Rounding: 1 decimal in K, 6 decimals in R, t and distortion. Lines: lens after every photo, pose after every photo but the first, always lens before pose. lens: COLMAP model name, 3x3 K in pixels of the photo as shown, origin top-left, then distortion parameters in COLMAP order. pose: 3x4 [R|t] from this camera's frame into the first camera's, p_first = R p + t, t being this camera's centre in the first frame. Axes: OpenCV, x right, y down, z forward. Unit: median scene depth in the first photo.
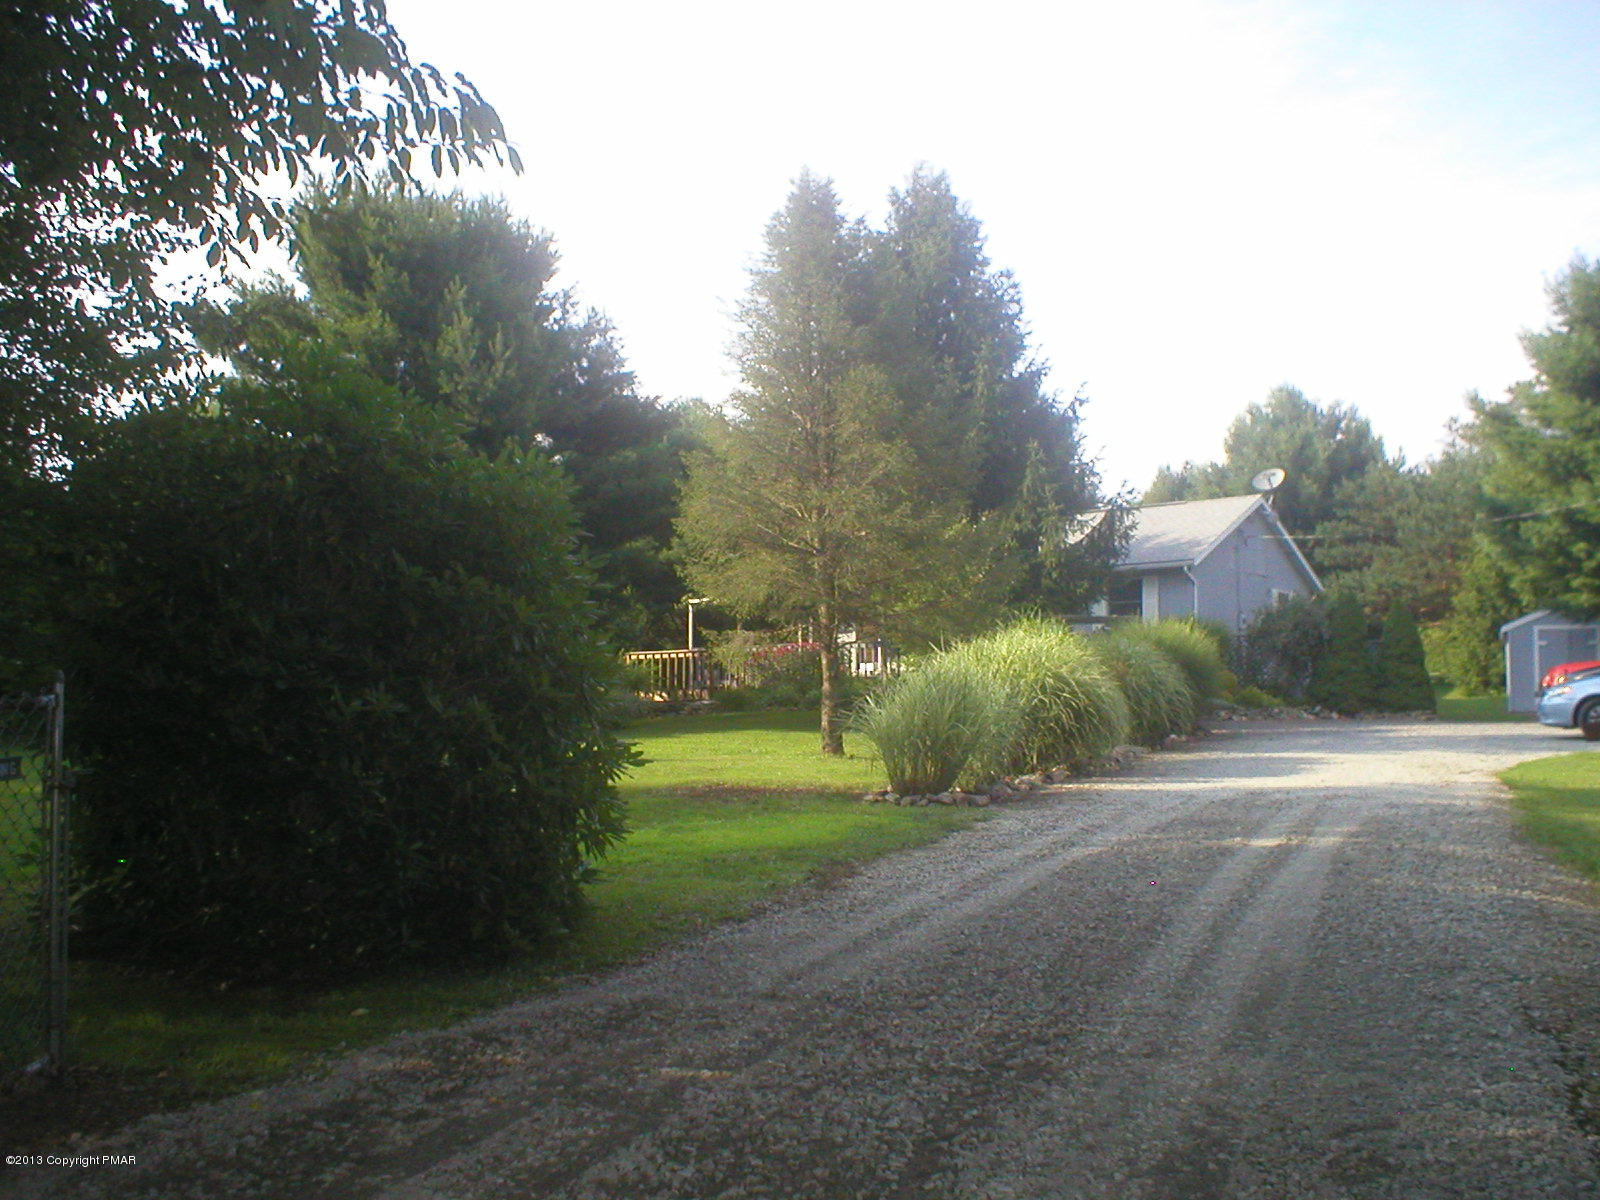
lens RADIAL K [[1602.9, 0, 804.4], [0, 1602.9, 600.7], [0, 0, 1]] dist [-0.159400, 0.168967]
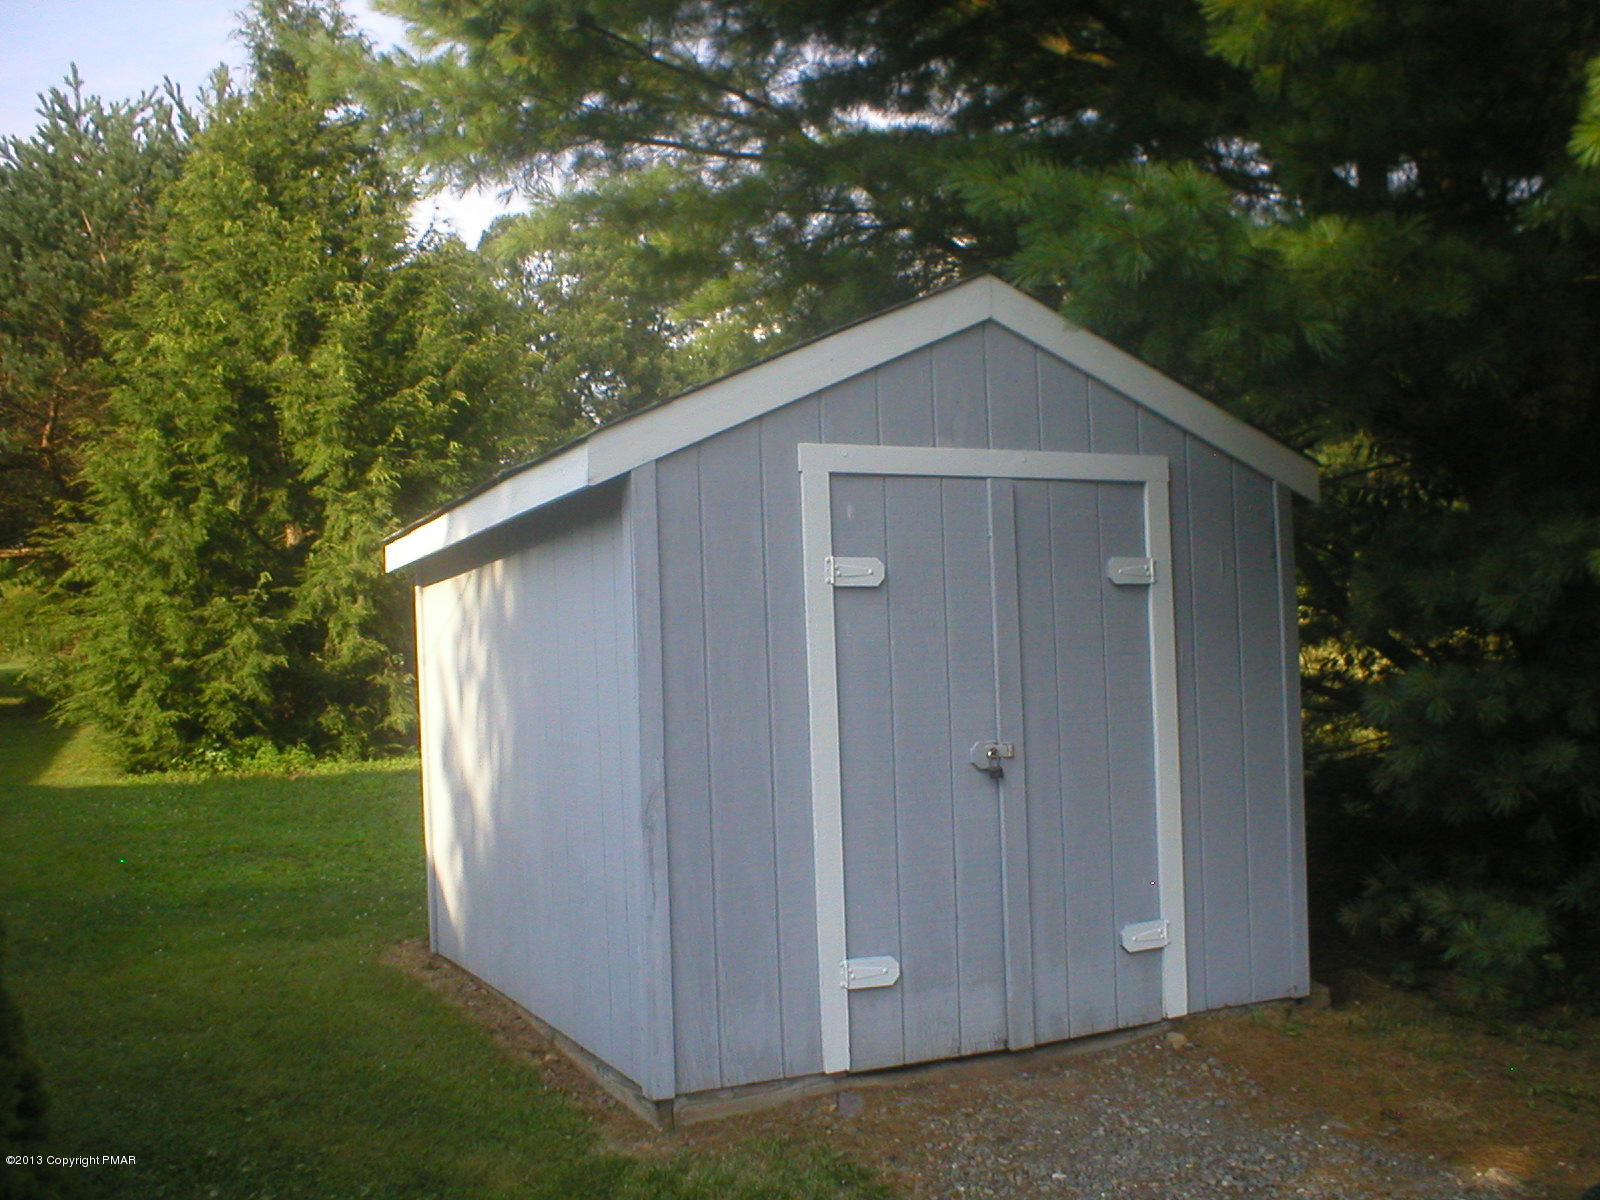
lens RADIAL K [[1602.9, 0, 804.4], [0, 1602.9, 600.7], [0, 0, 1]] dist [-0.159400, 0.168967]
pose [[0.656274, 0.002197, 0.754519, 0.283375], [-0.017045, 0.999784, 0.011915, 0.022081], [-0.754330, -0.020680, 0.656170, 0.708805]]
